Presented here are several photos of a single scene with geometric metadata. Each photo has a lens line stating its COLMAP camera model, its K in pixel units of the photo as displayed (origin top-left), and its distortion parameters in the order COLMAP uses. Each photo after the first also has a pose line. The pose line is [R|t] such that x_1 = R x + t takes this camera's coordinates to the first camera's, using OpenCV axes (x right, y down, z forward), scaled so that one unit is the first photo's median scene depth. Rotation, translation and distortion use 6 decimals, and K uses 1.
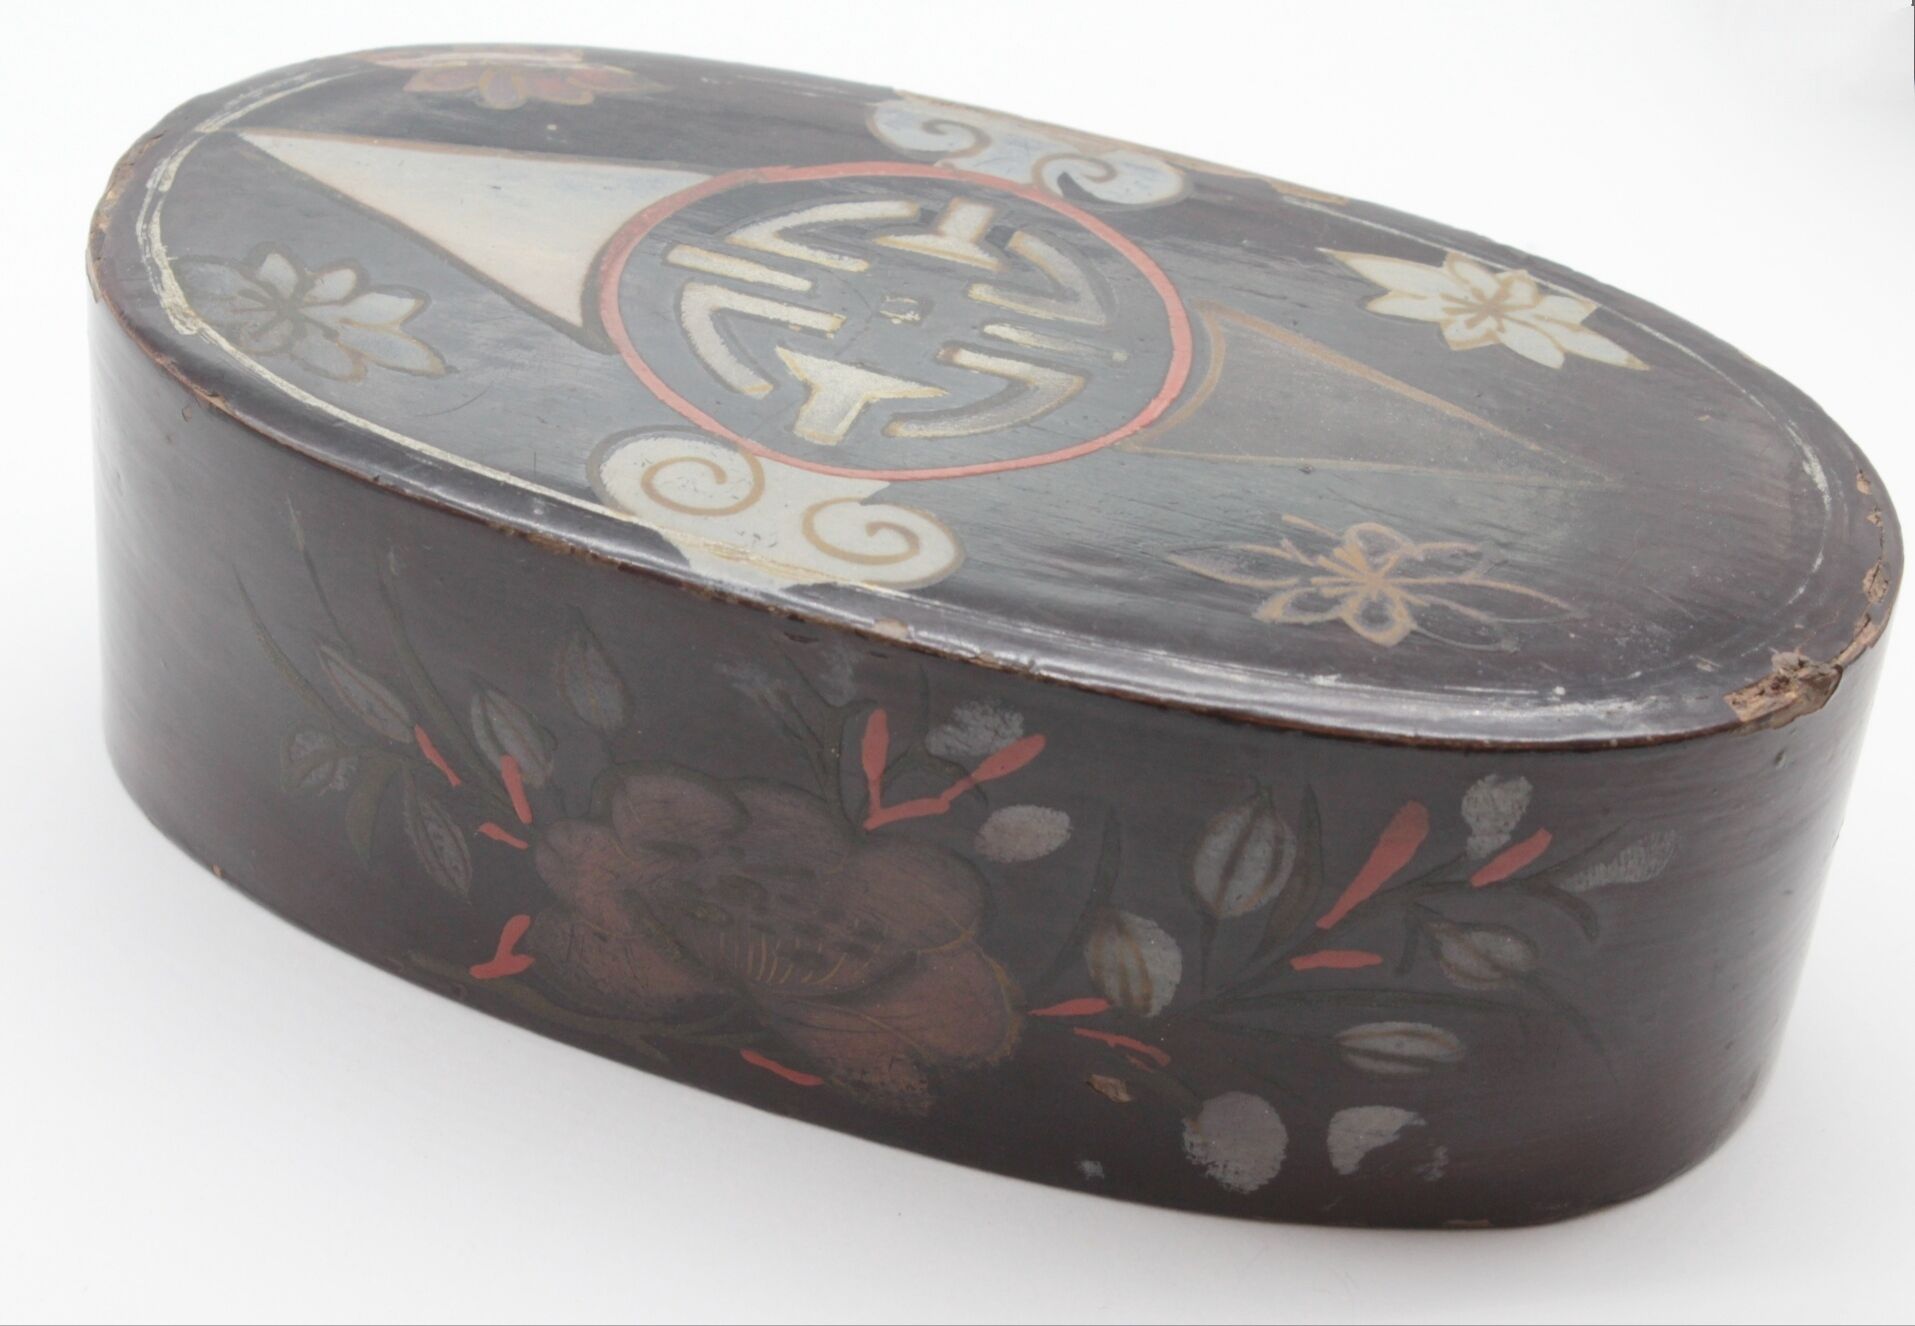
lens RADIAL K [[5160.9, 0, 837.3], [0, 5160.9, 666.2], [0, 0, 1]] dist [0.095946, 0.140622]
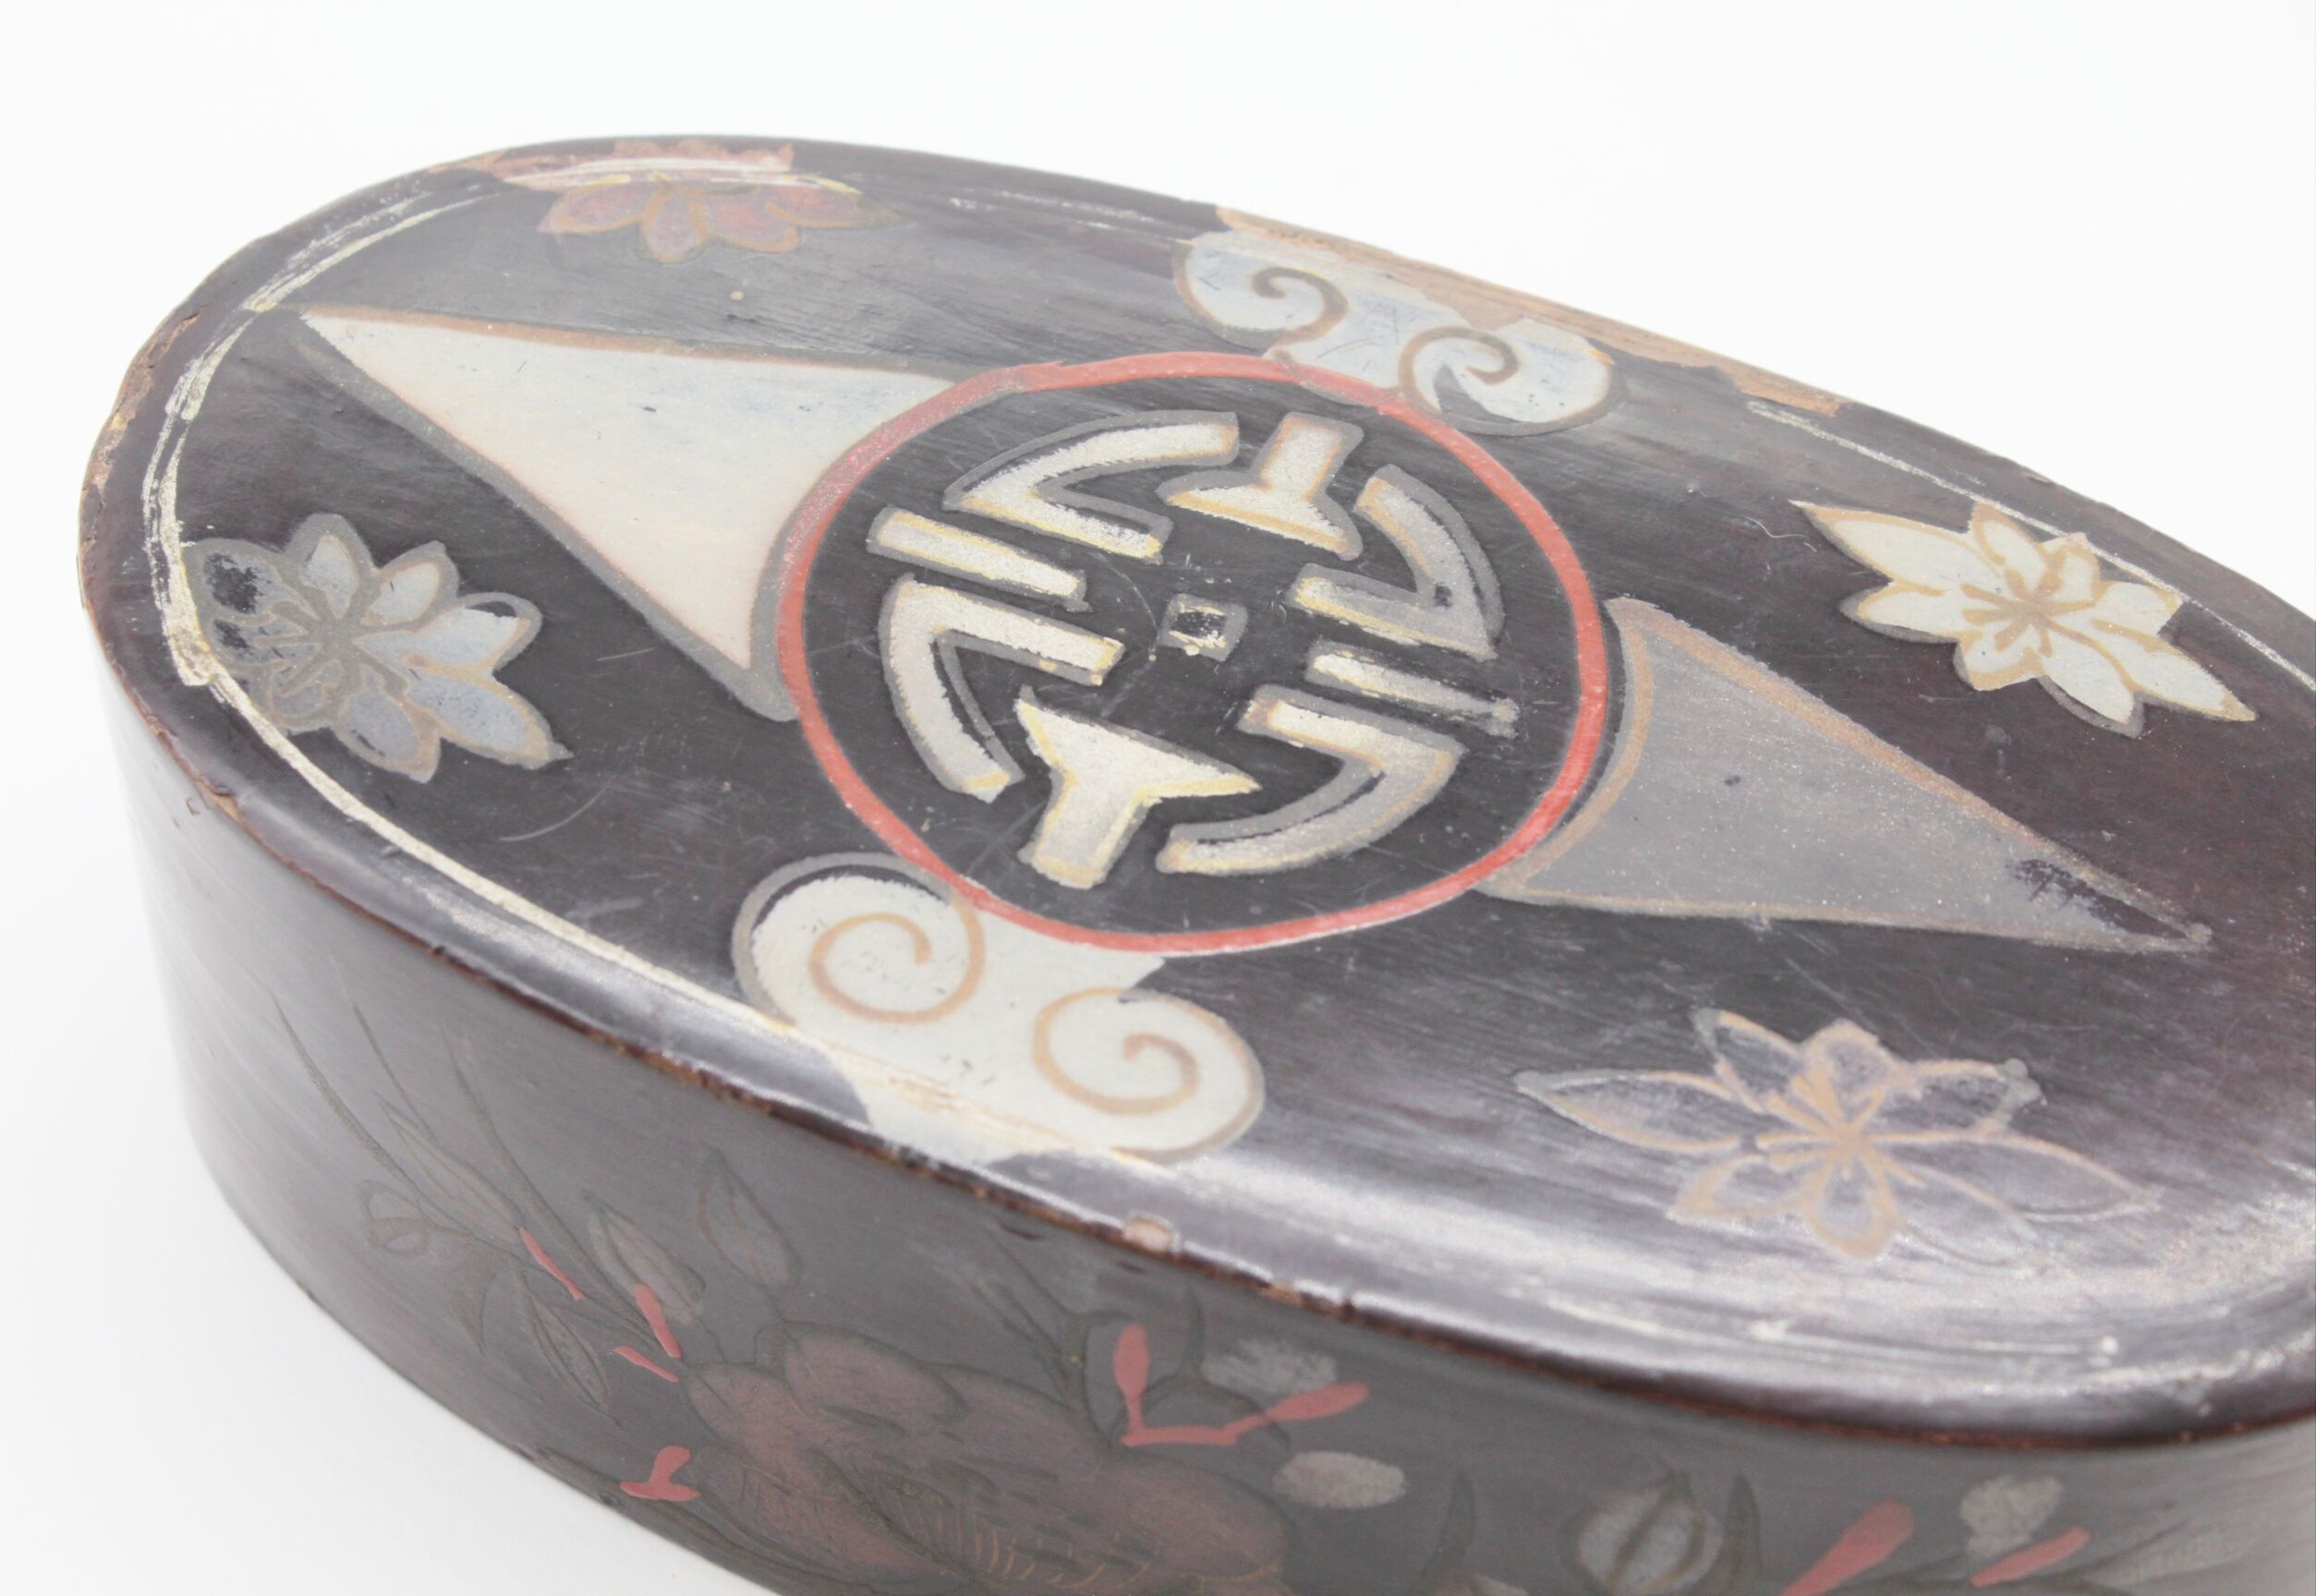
lens RADIAL K [[4706.2, 0, 1158.0], [0, 4706.2, 798.0], [0, 0, 1]] dist [0.055805, 0.212487]
pose [[0.998743, 0.014668, -0.047920, 0.039388], [-0.004027, 0.976606, 0.215000, -0.192373], [0.049953, -0.214537, 0.975438, 0.371894]]
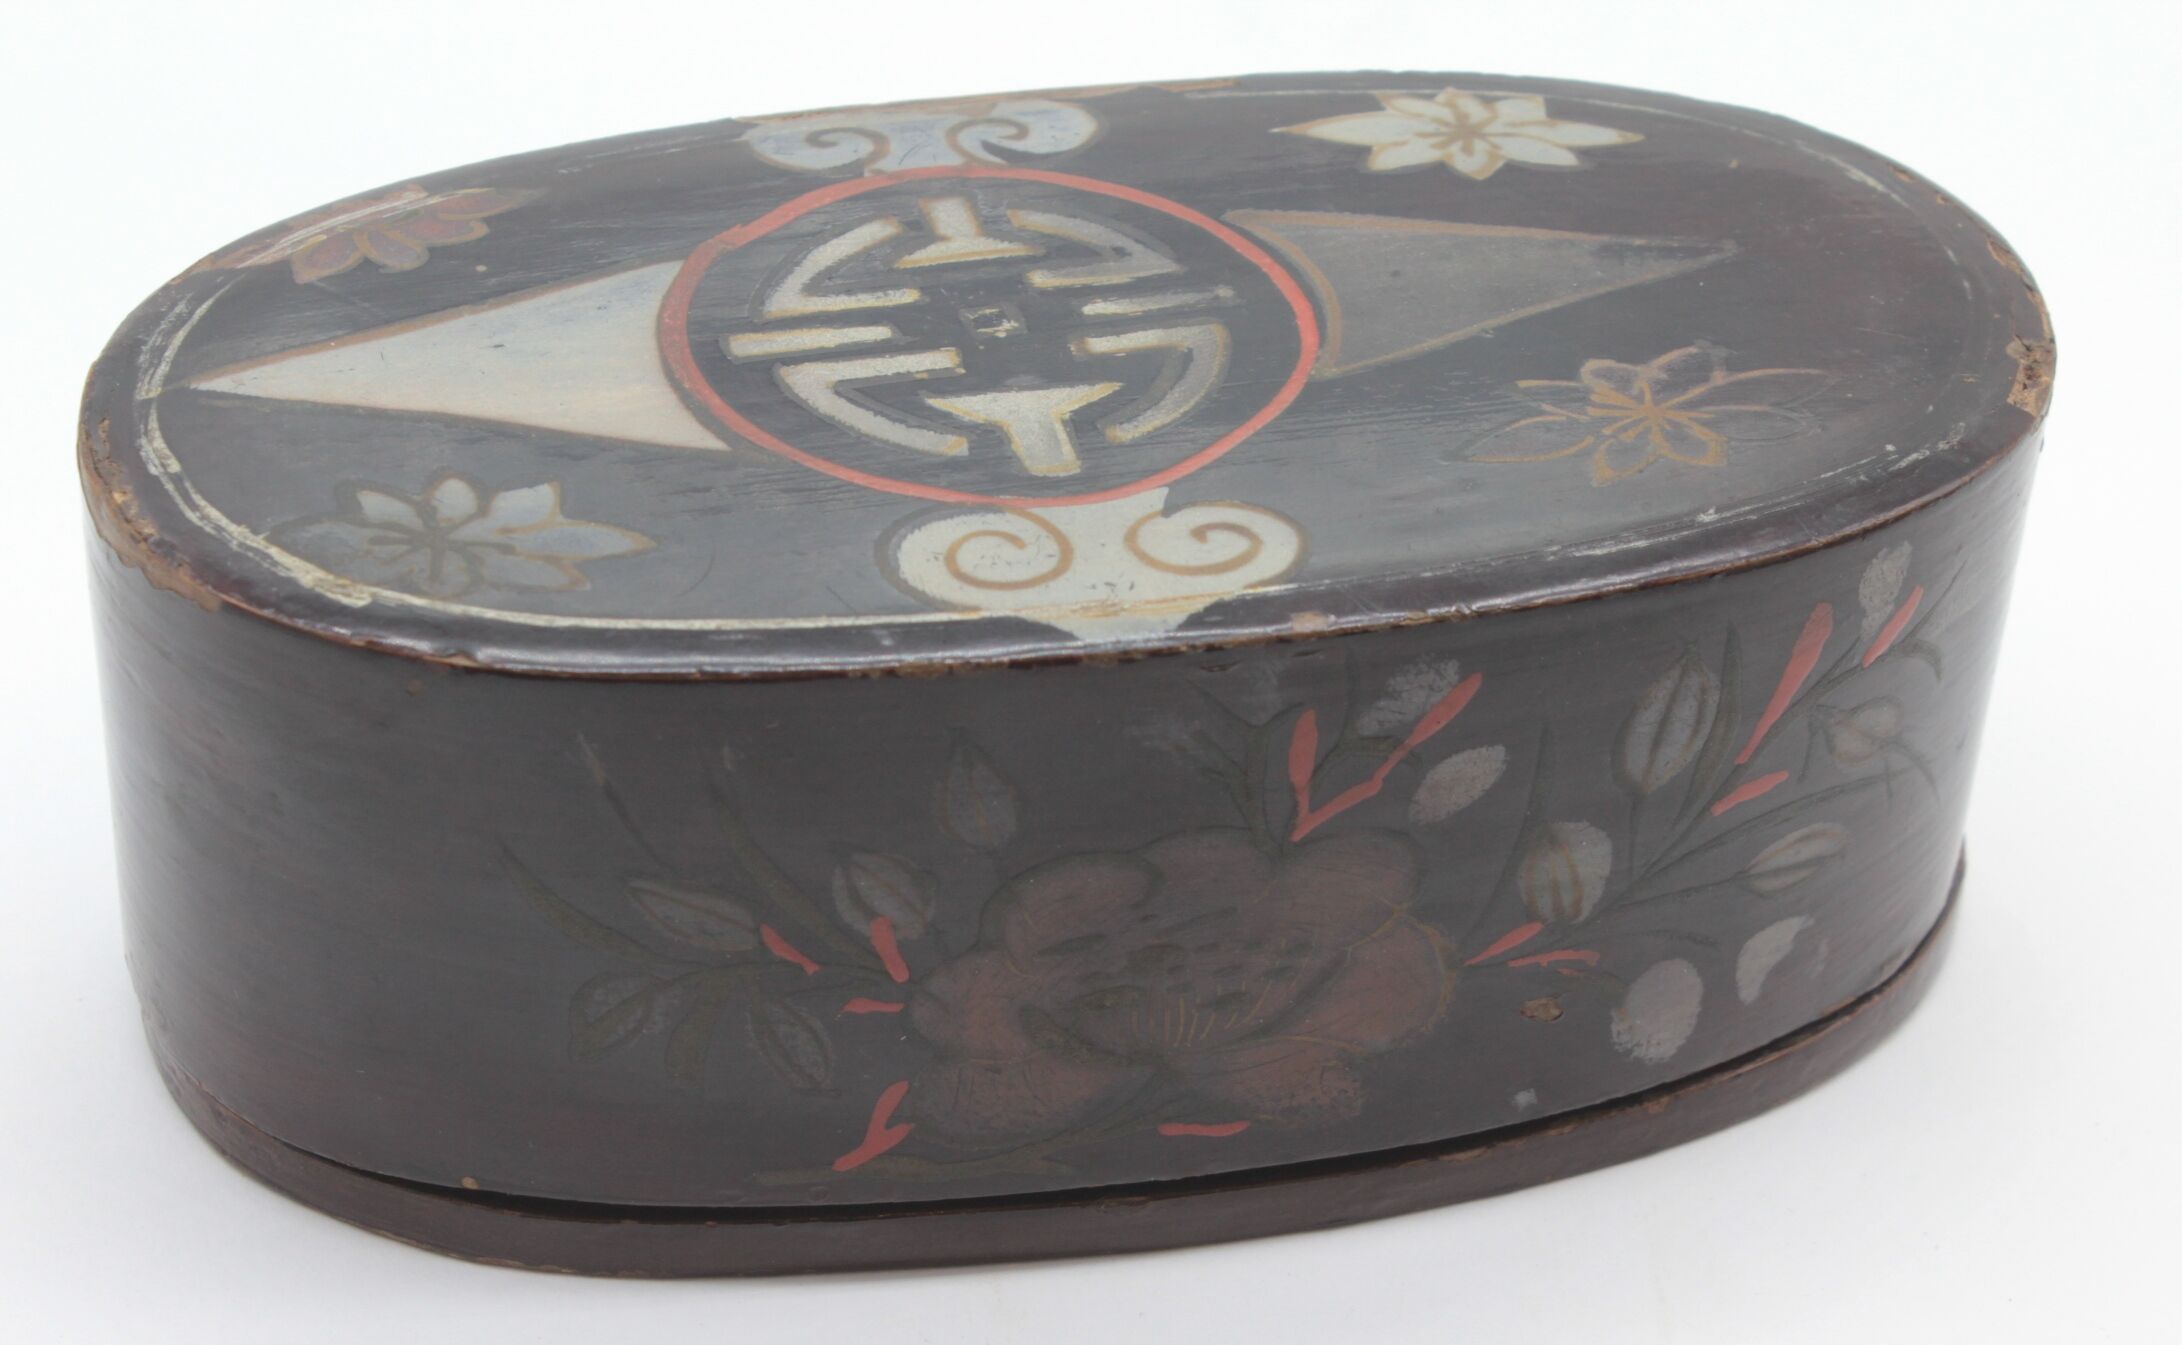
lens RADIAL K [[5192.0, 0, 979.1], [0, 5192.0, 672.3], [0, 0, 1]] dist [0.064776, 0.340615]
pose [[0.840778, -0.346867, 0.415663, -0.410955], [0.339432, 0.935881, 0.094401, -0.102284], [-0.421756, 0.061719, 0.904606, 0.170359]]
